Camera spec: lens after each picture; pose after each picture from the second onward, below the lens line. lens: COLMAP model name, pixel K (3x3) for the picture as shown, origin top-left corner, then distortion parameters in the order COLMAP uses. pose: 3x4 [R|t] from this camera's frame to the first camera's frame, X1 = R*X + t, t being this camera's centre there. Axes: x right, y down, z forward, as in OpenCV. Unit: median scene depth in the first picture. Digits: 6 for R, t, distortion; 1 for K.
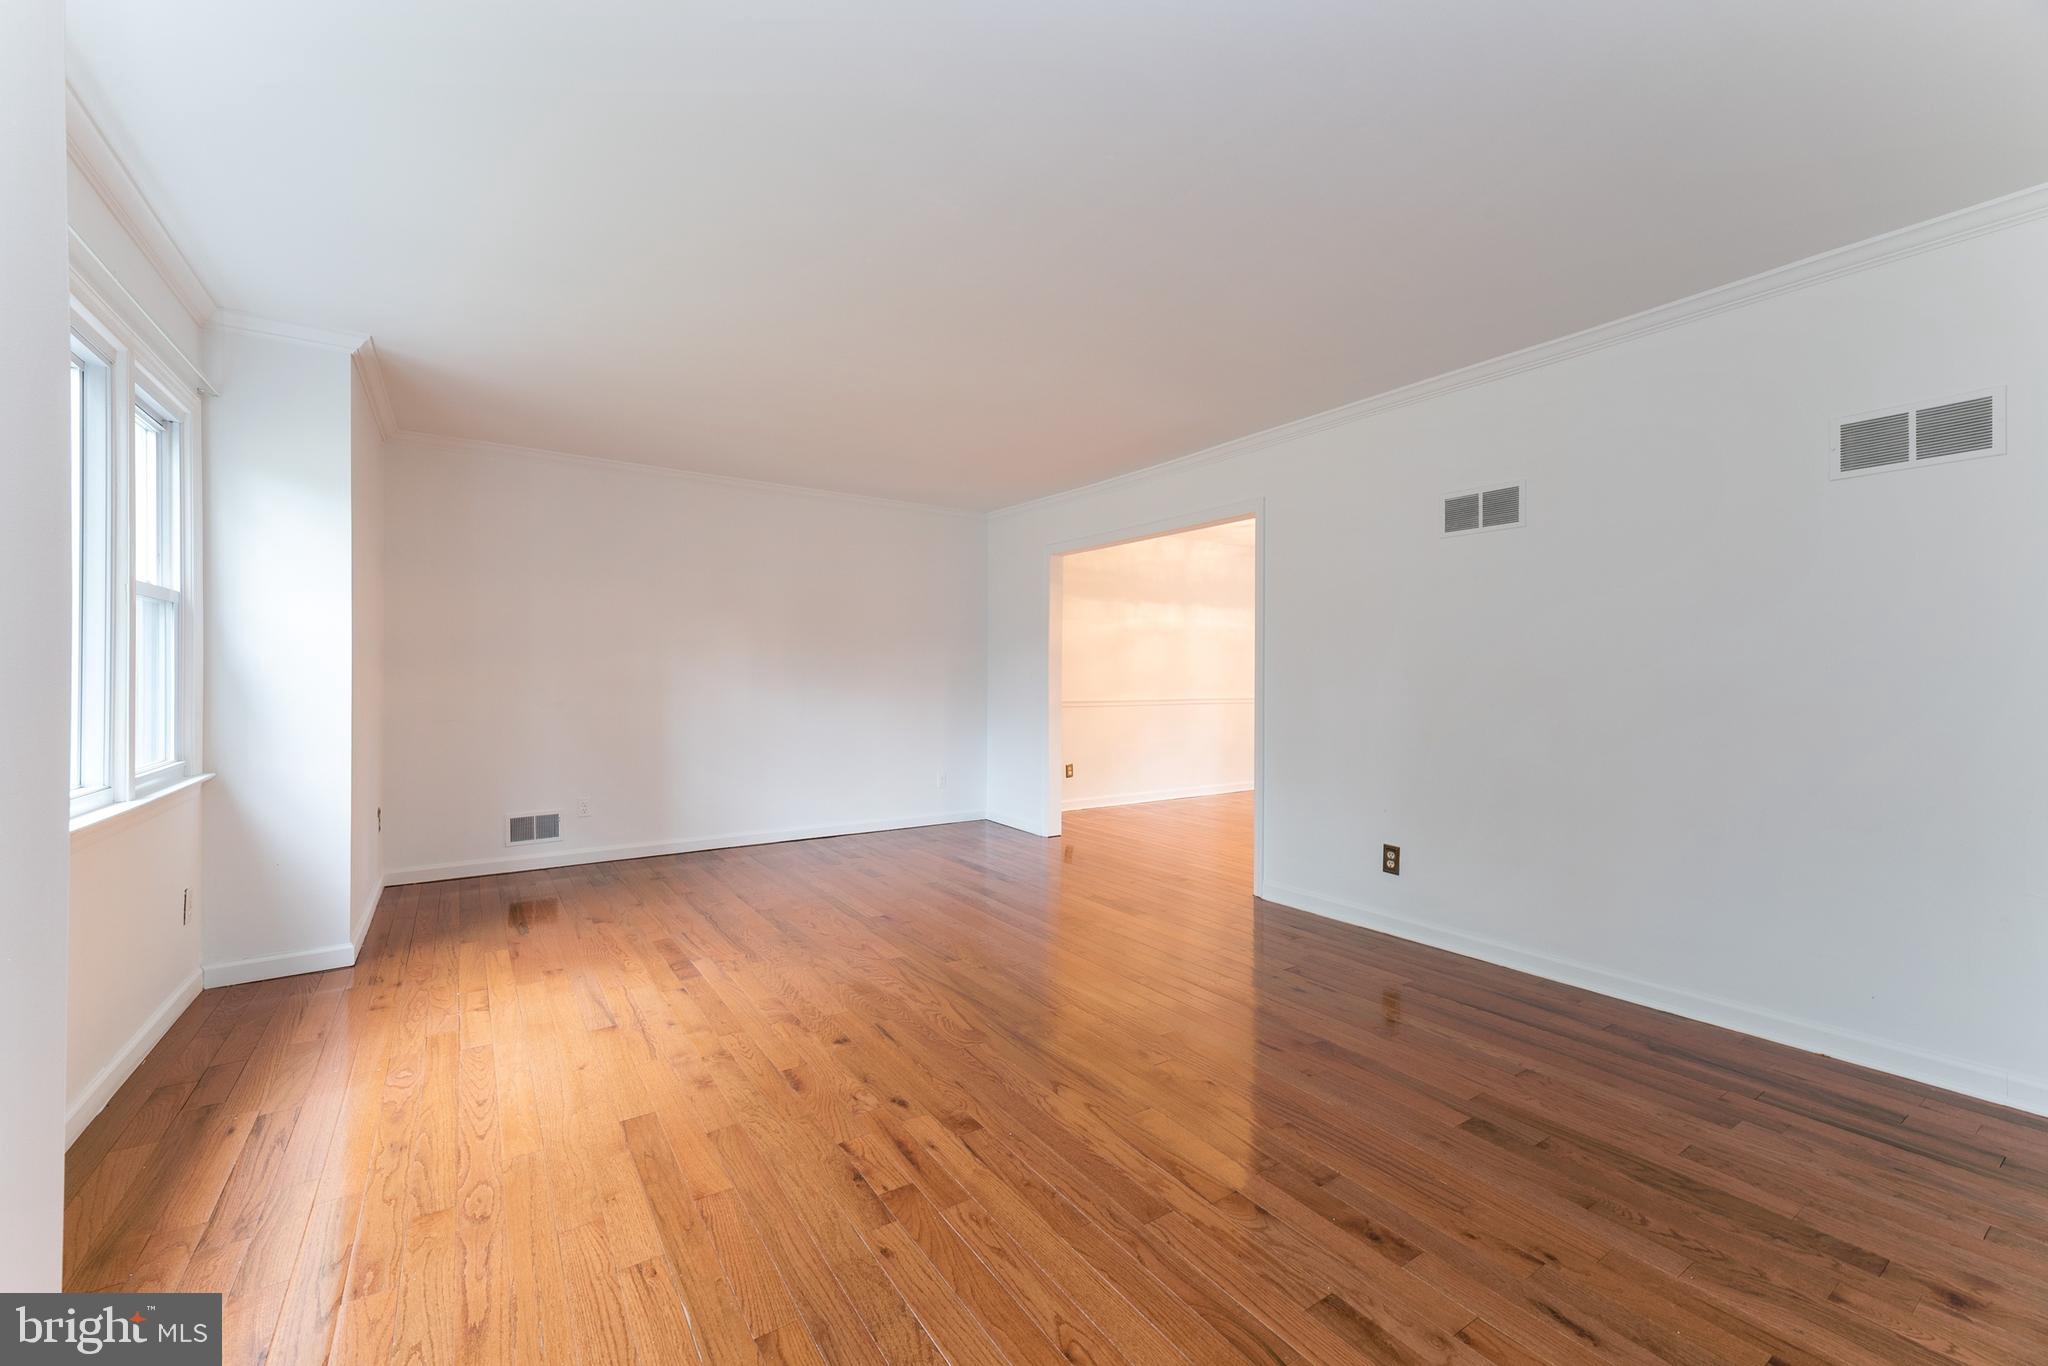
lens RADIAL K [[817.7, 0, 1007.7], [0, 817.7, 688.9], [0, 0, 1]] dist [0.001671, -0.003478]
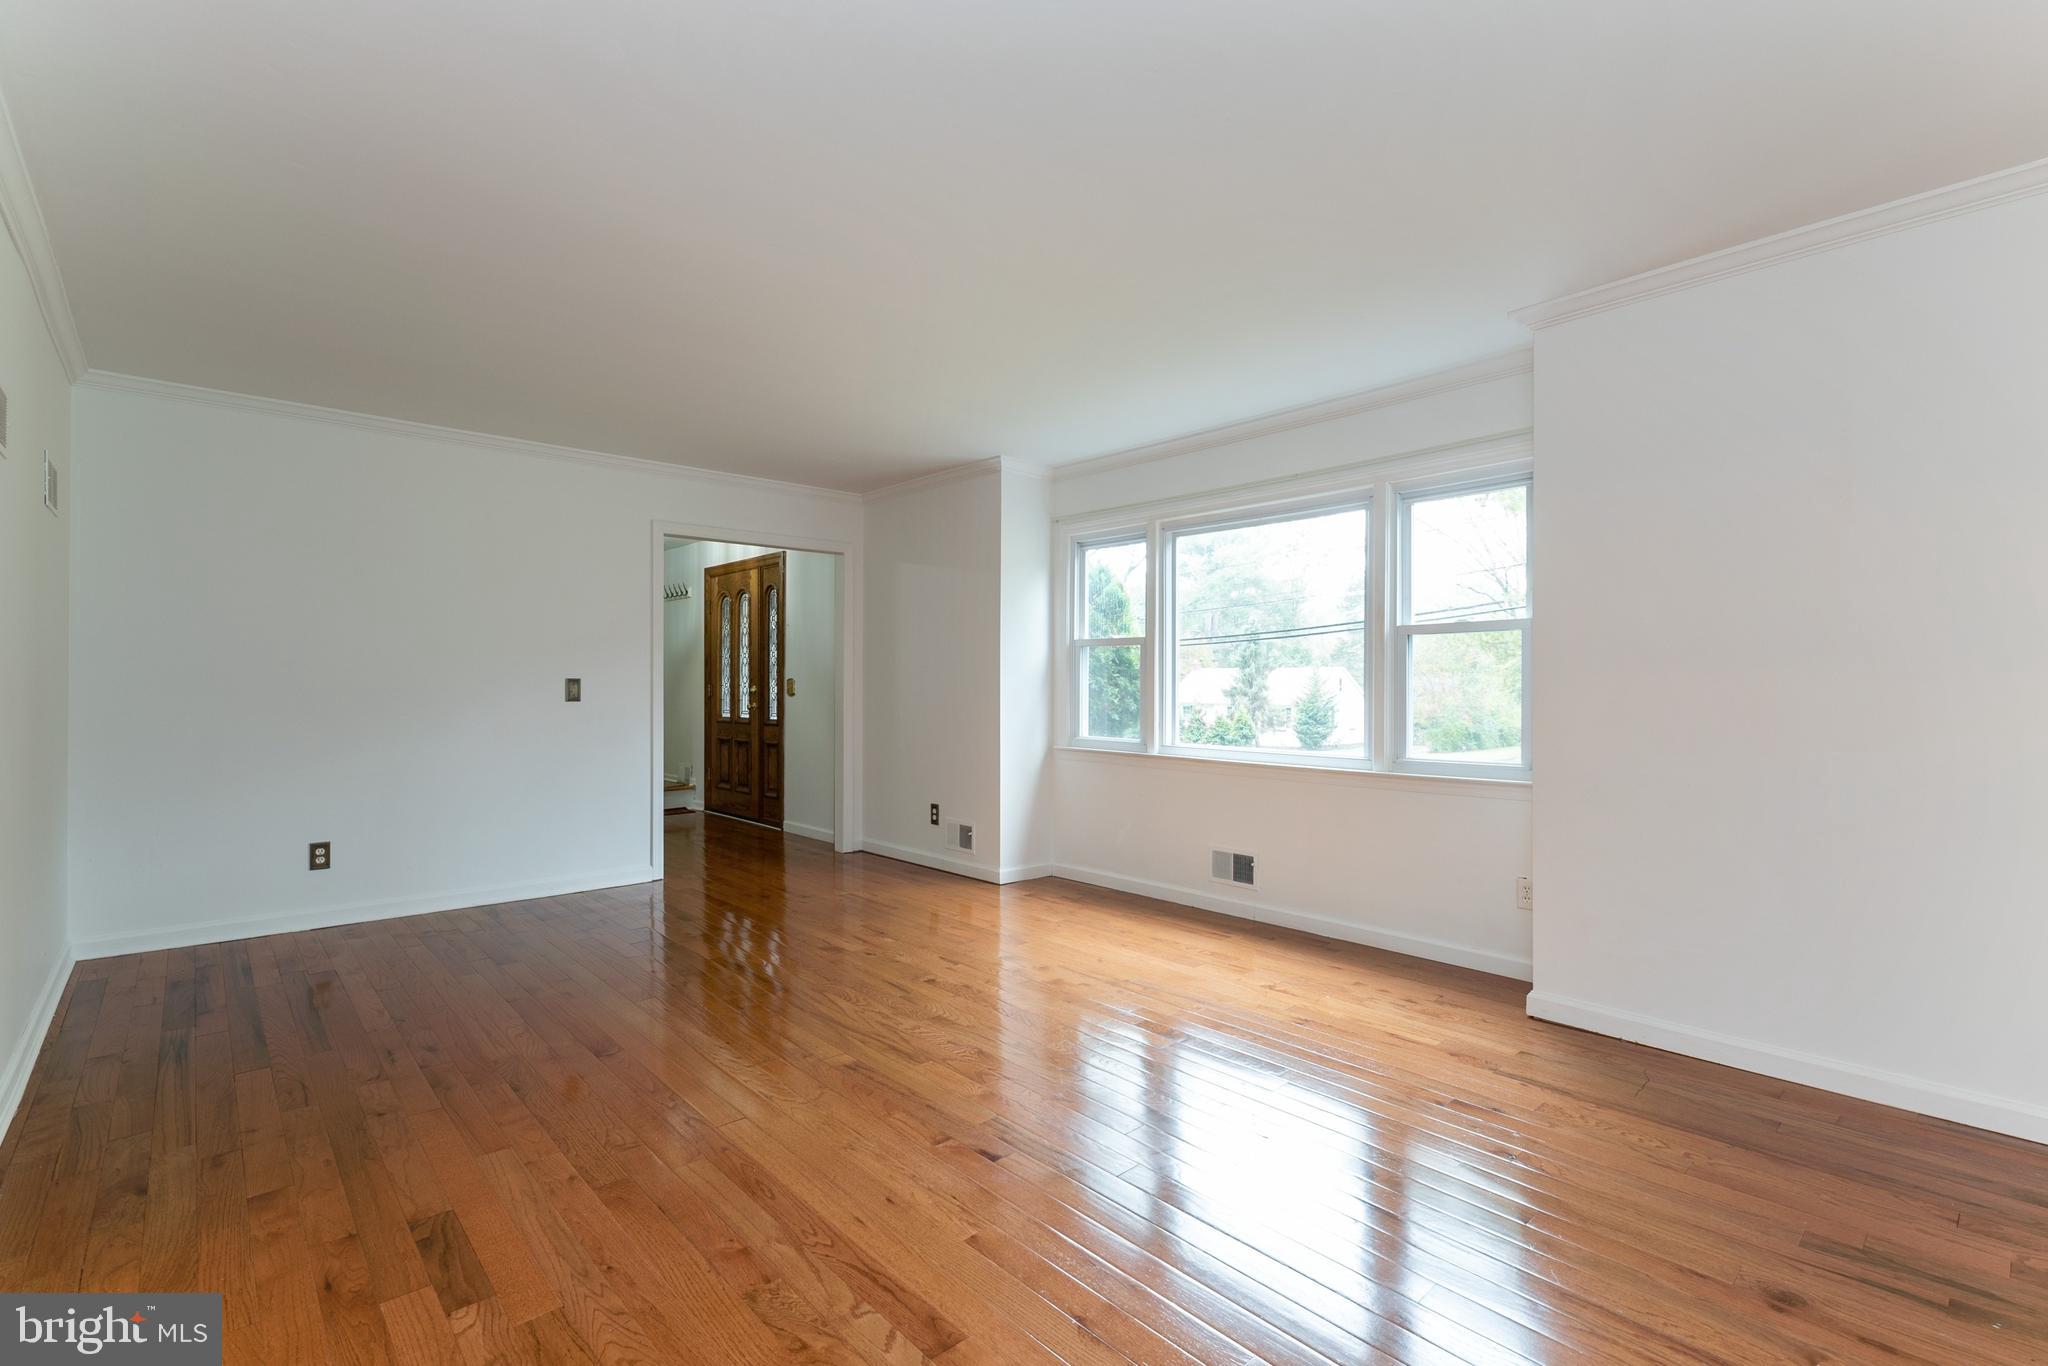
lens RADIAL K [[912.7, 0, 1013.8], [0, 912.7, 671.0], [0, 0, 1]] dist [0.017165, -0.010796]
pose [[-0.989482, -0.011101, -0.144232, -0.101334], [-0.010271, 0.999926, -0.006493, -0.027413], [0.144293, -0.004944, -0.989523, 1.997481]]
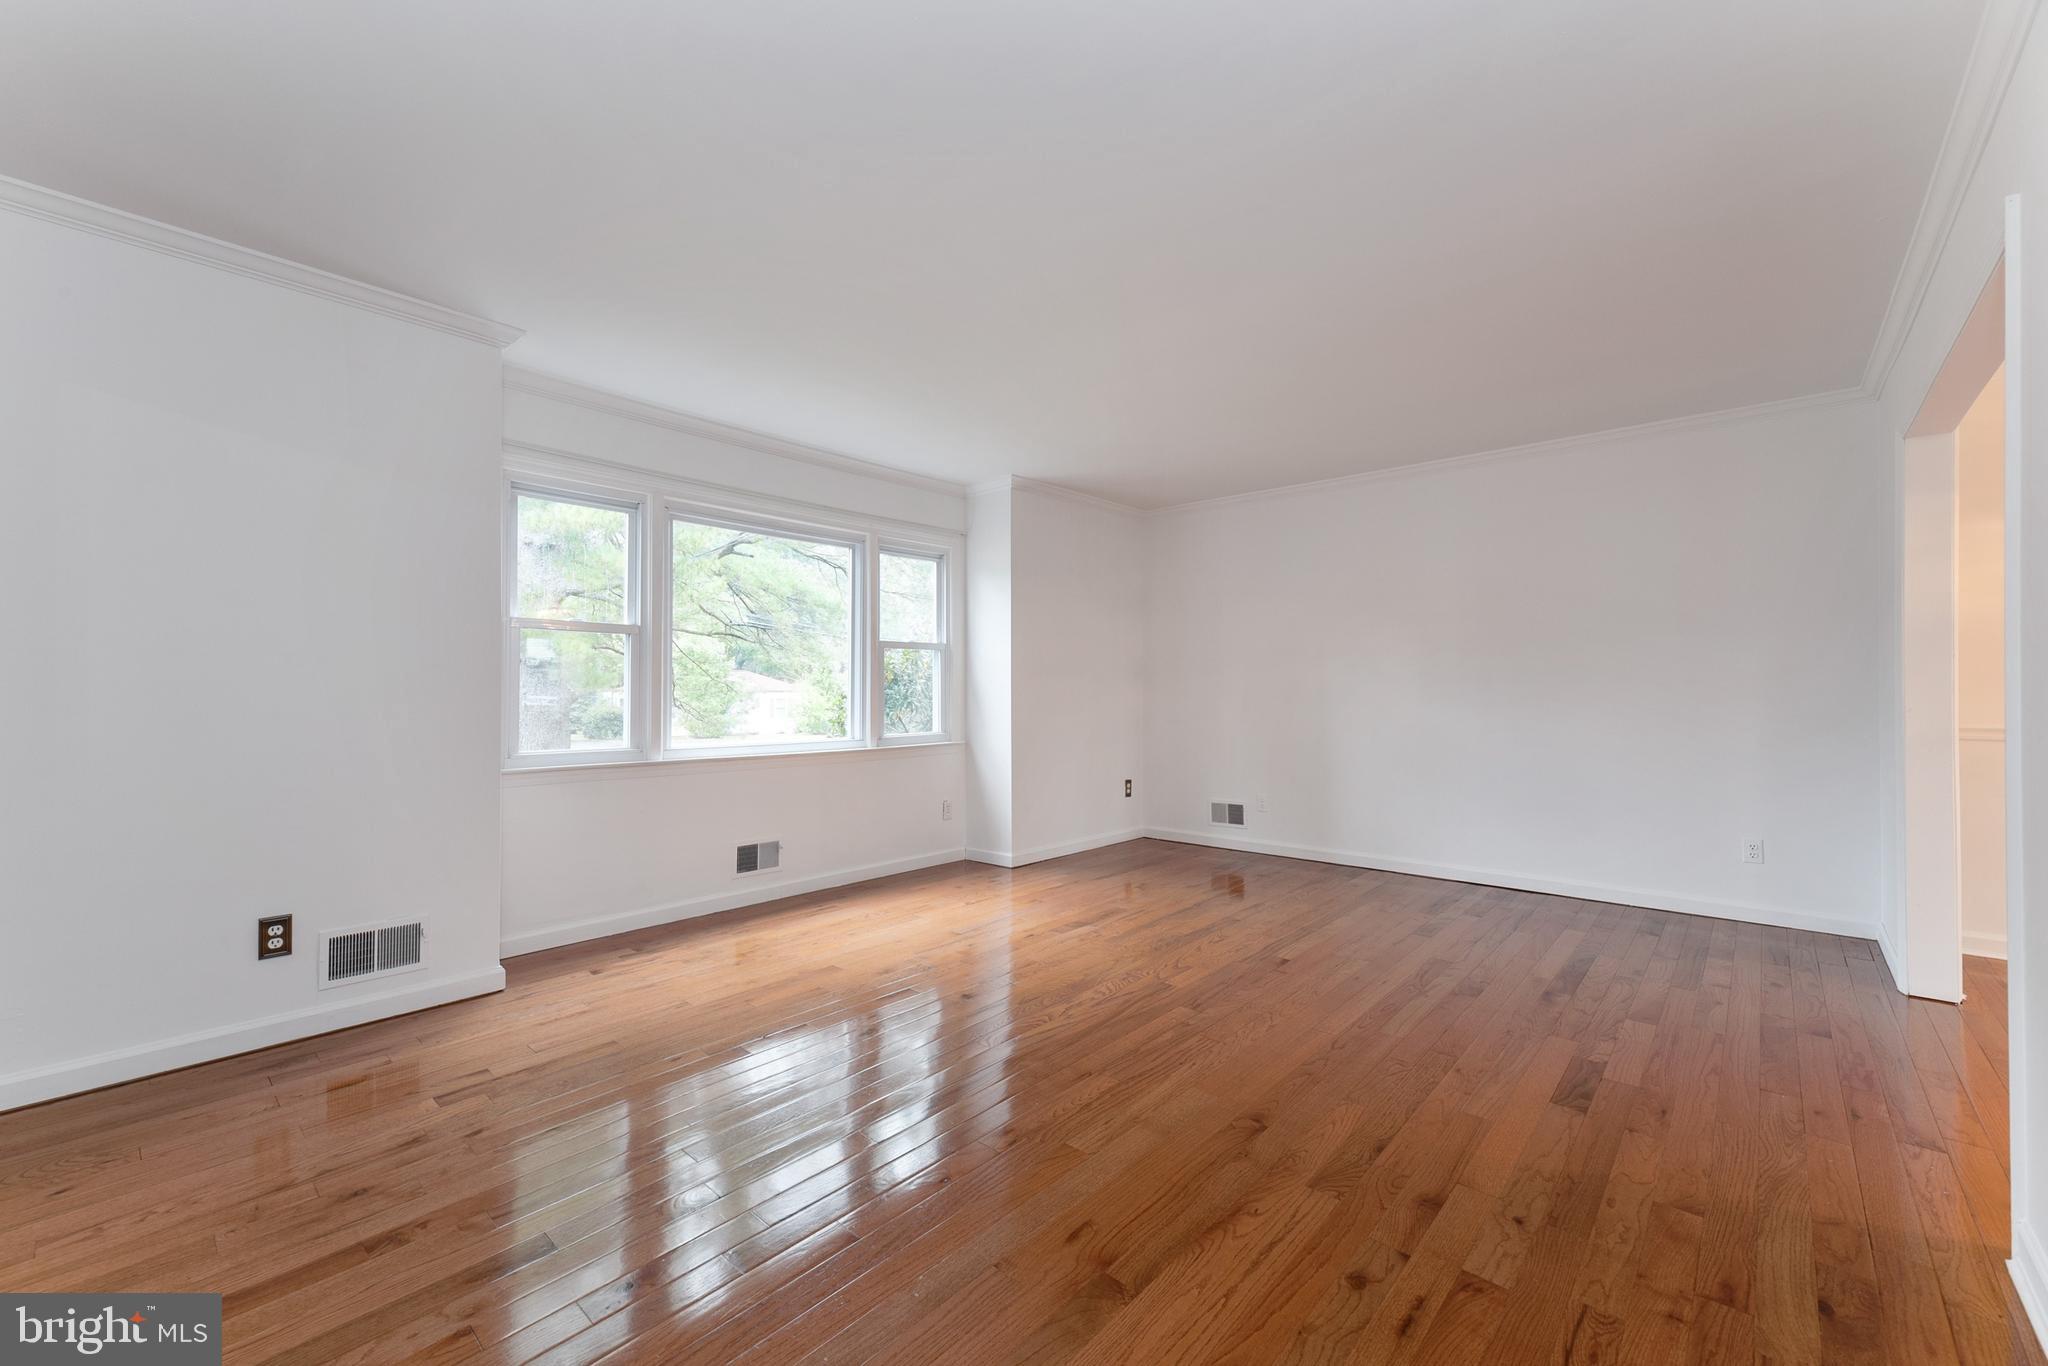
lens RADIAL K [[817.7, 0, 1007.7], [0, 817.7, 688.9], [0, 0, 1]] dist [0.001671, -0.003478]
pose [[0.234209, -0.008122, -0.972152, 0.789987], [-0.007013, 0.999925, -0.010044, 0.003343], [0.972161, 0.009170, 0.234134, 0.648227]]
